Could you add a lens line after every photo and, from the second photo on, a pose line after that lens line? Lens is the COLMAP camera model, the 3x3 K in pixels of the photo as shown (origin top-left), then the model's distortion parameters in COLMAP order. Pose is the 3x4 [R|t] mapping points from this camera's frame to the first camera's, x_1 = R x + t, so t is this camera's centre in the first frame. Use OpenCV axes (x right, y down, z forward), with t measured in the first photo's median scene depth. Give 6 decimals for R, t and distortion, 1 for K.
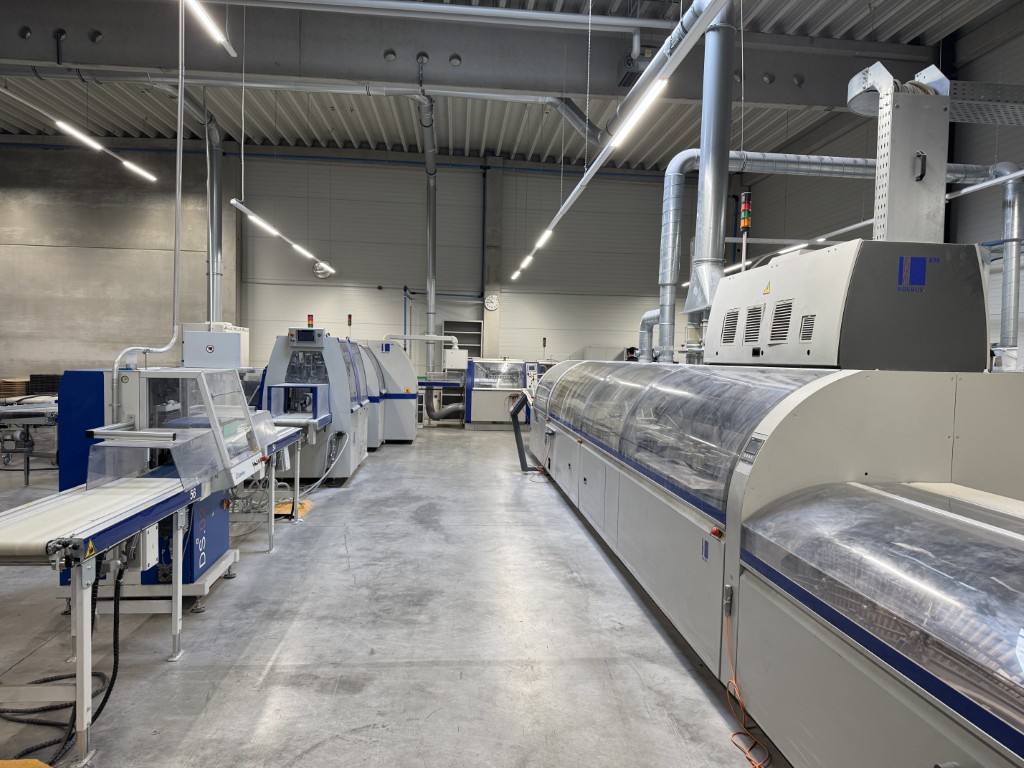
lens RADIAL K [[723.3, 0, 520.1], [0, 723.3, 388.1], [0, 0, 1]] dist [0.030342, -0.036358]
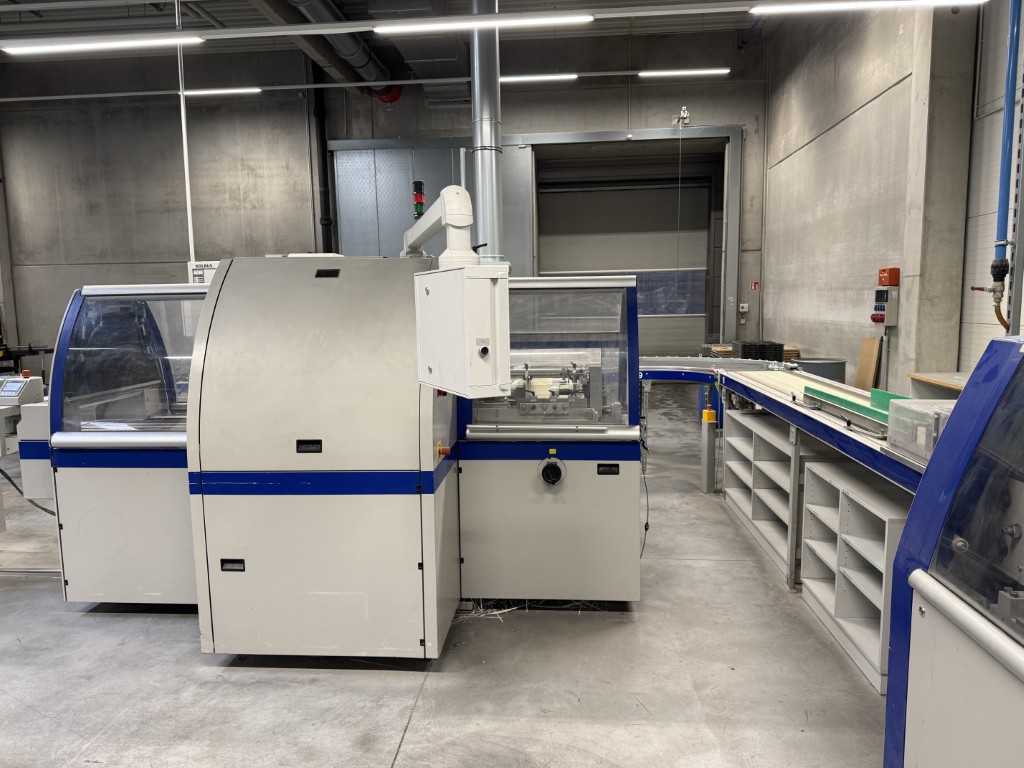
lens RADIAL K [[723.3, 0, 517.3], [0, 723.3, 385.1], [0, 0, 1]] dist [0.030342, -0.036358]
pose [[-0.172007, 0.091845, -0.980805, 0.098782], [-0.028498, 0.994764, 0.098150, -0.064275], [0.984684, 0.044833, -0.168489, 1.512905]]
